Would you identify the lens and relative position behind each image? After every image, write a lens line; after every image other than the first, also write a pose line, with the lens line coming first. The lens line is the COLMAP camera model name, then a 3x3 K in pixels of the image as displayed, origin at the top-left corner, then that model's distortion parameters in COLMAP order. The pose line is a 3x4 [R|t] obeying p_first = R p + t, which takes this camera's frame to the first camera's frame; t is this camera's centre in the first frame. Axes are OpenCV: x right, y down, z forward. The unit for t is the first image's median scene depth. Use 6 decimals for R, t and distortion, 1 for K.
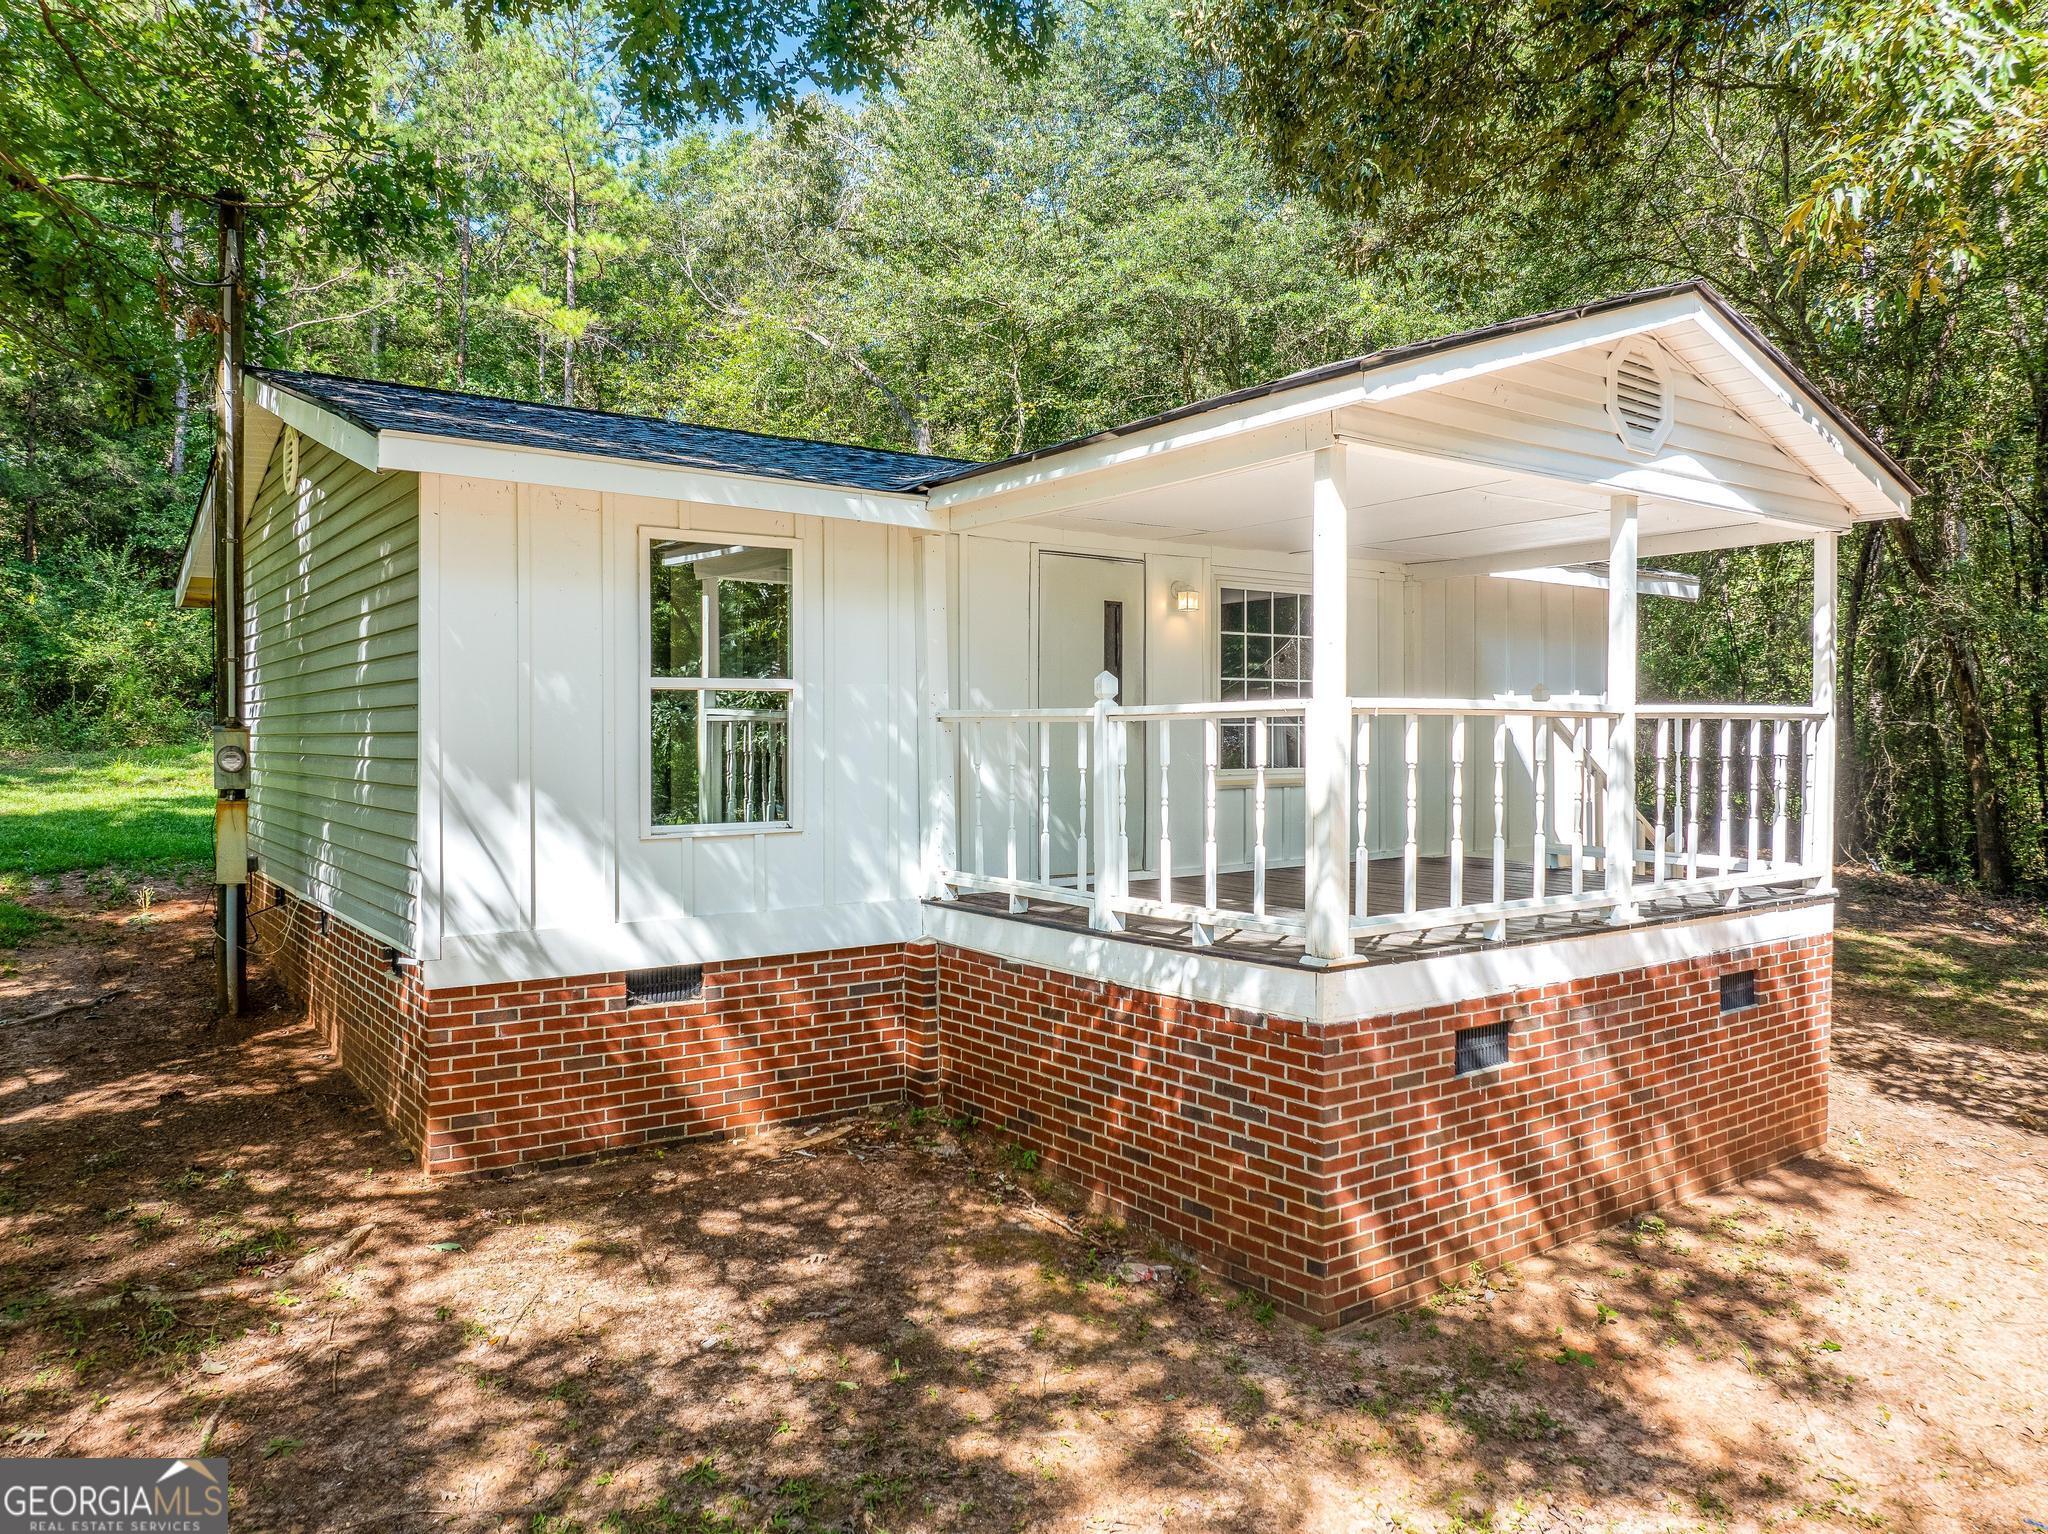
lens RADIAL K [[1448.8, 0, 1031.3], [0, 1448.8, 759.6], [0, 0, 1]] dist [0.000672, -0.008016]
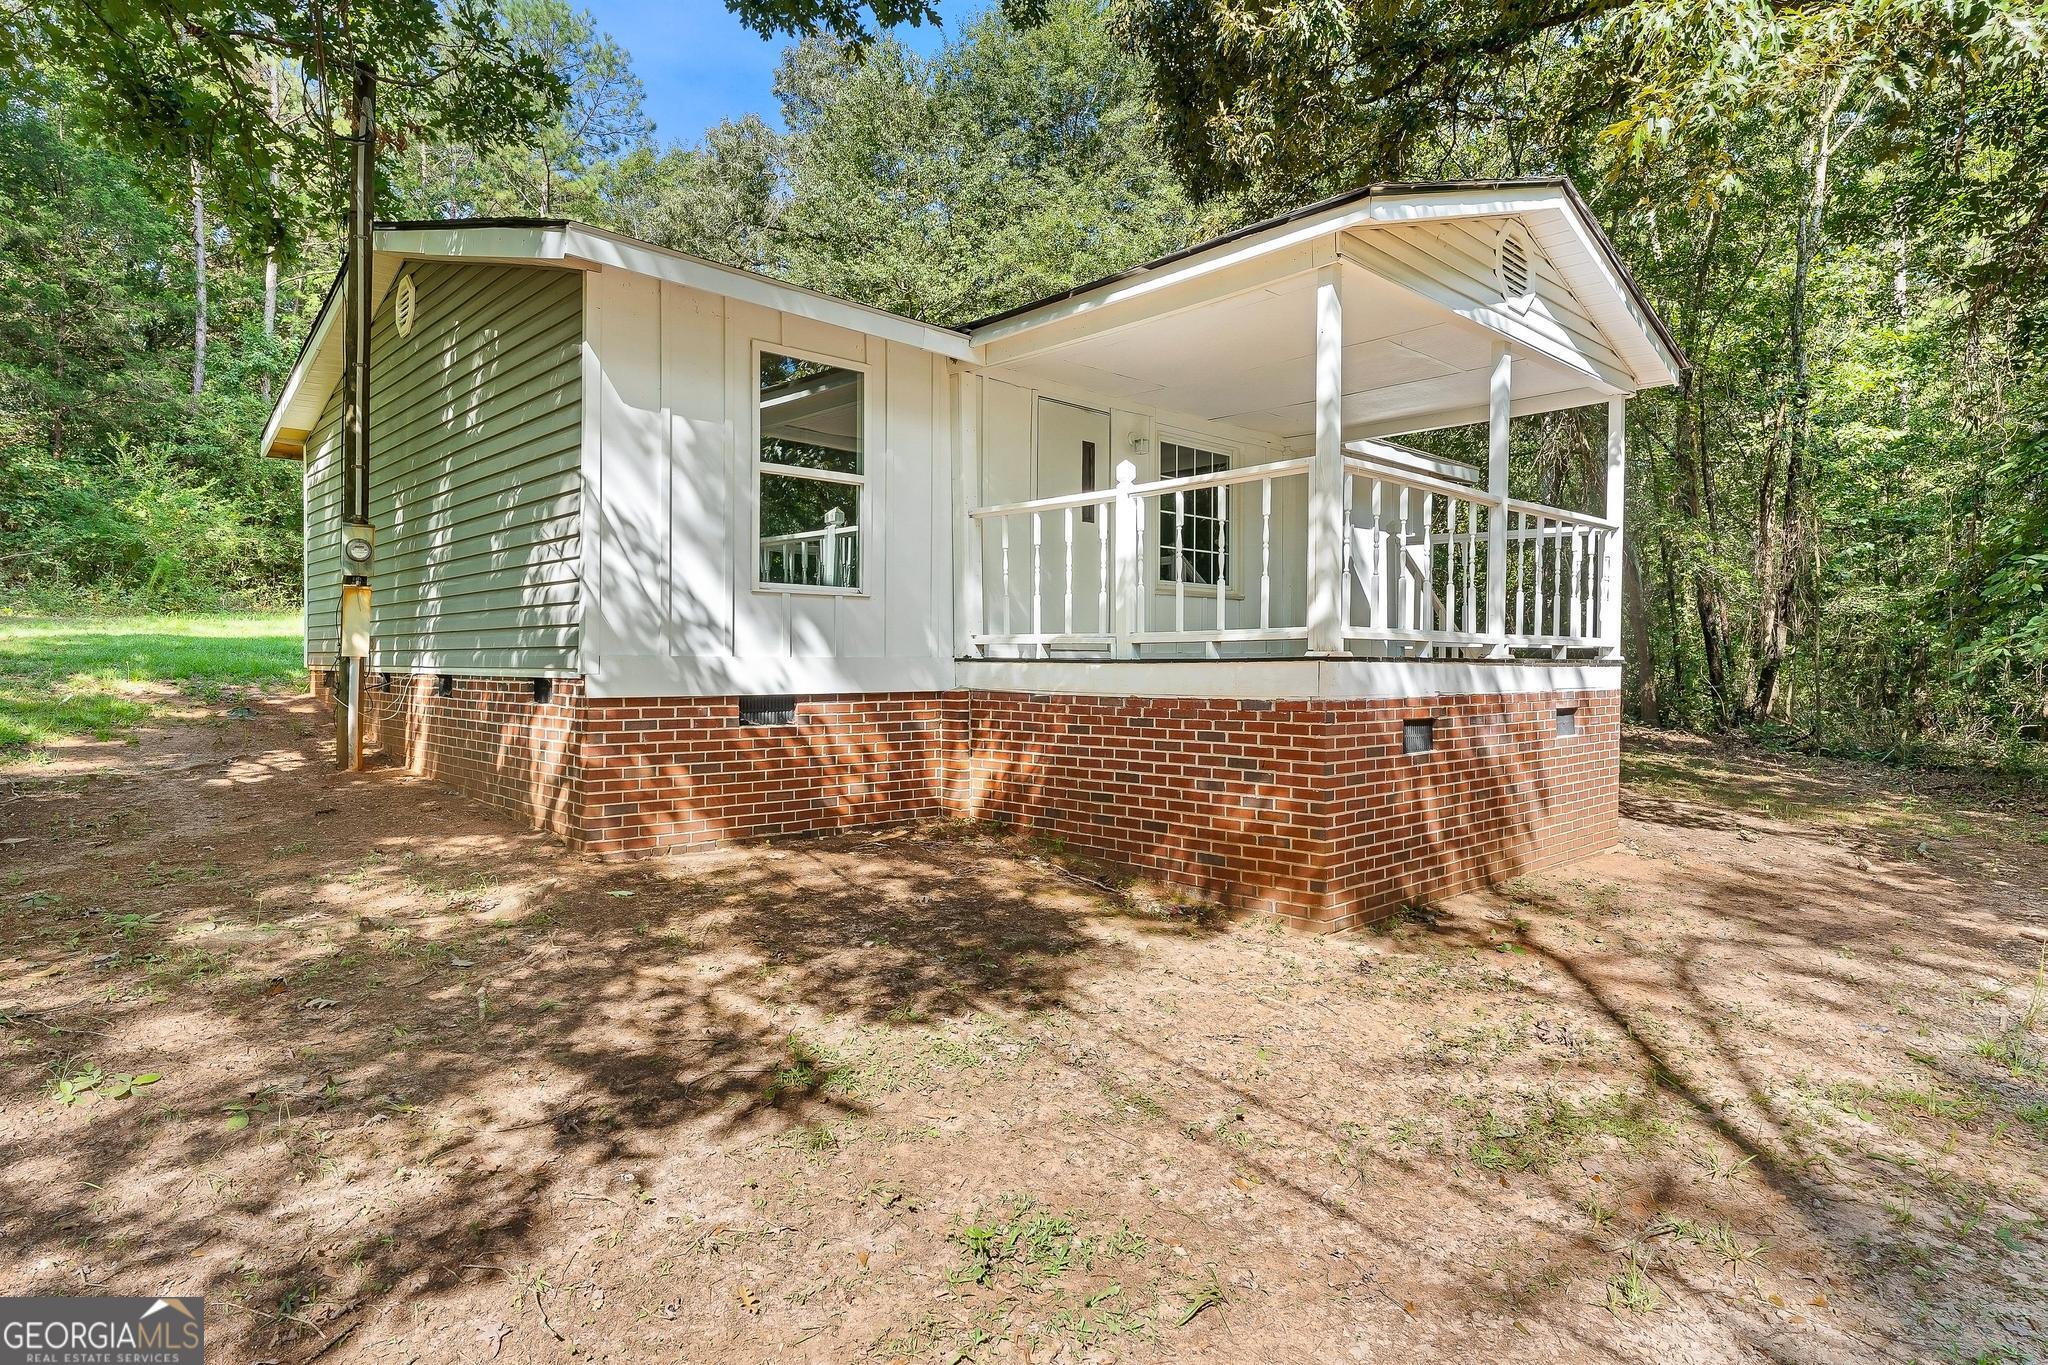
lens RADIAL K [[1127.3, 0, 1019.7], [0, 1127.3, 683.2], [0, 0, 1]] dist [-0.003168, 0.001723]
pose [[0.993187, 0.005085, 0.116417, -0.134849], [-0.005647, 0.999974, 0.004502, 0.113868], [-0.116391, -0.005129, 0.993190, 0.008032]]
